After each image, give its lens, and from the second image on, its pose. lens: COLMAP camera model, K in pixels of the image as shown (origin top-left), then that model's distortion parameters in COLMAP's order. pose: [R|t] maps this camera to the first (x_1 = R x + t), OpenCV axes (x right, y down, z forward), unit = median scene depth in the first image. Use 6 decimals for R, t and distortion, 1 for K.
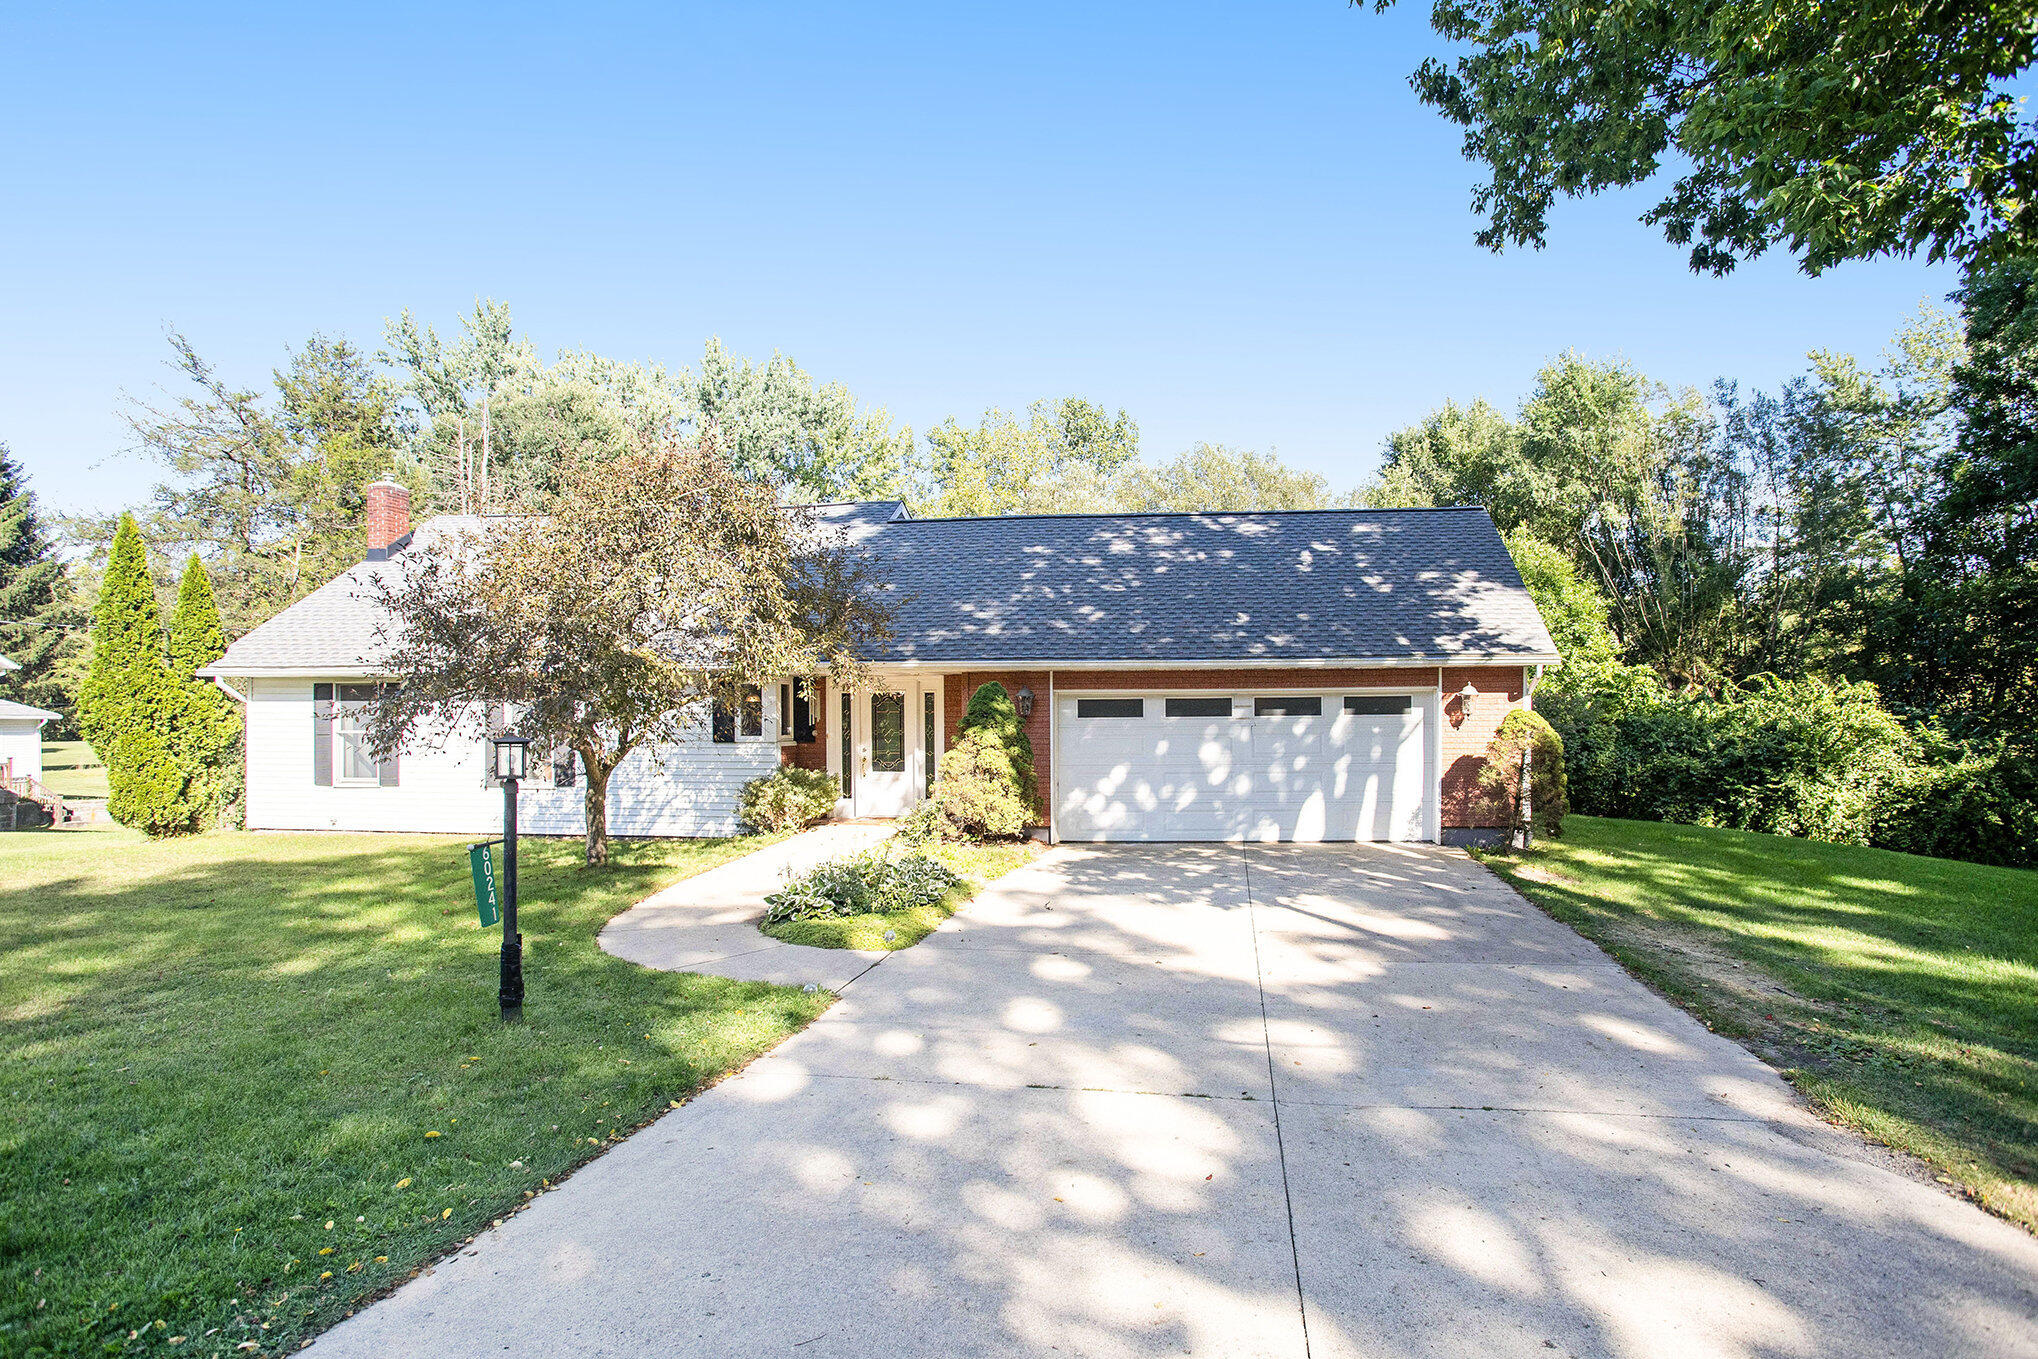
lens RADIAL K [[1036.6, 0, 1019.0], [0, 1036.6, 679.5], [0, 0, 1]] dist [-0.046849, 0.000548]
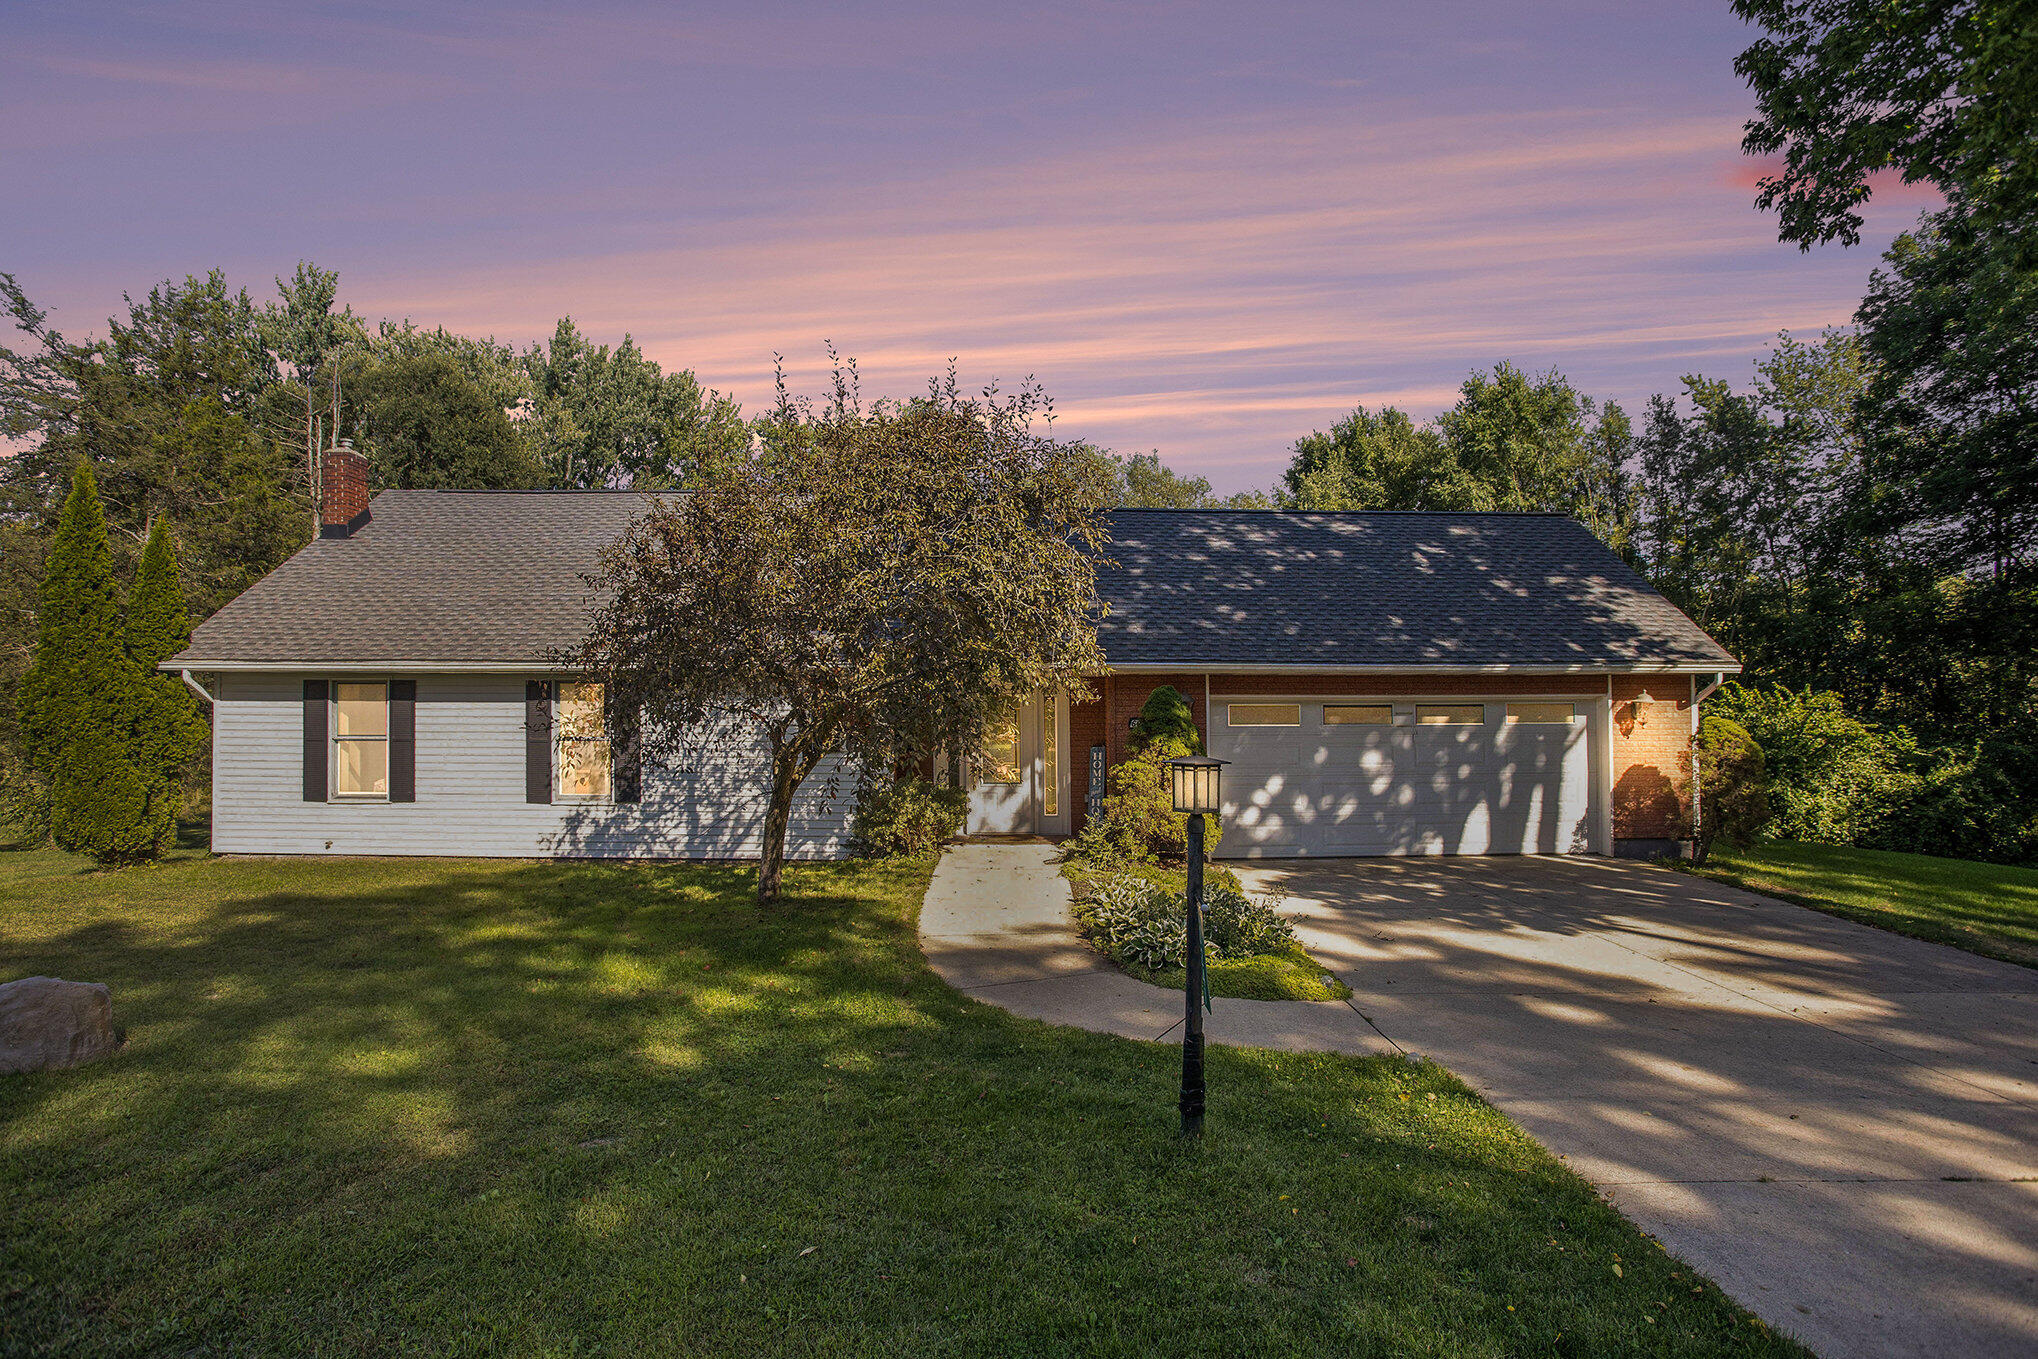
lens RADIAL K [[1064.4, 0, 1019.0], [0, 1064.4, 679.5], [0, 0, 1]] dist [-0.046639, 0.000261]
pose [[0.992096, 0.008903, 0.125166, -0.234396], [-0.008531, 0.999957, -0.003512, 0.001246], [-0.125192, 0.002416, 0.992130, 0.070988]]
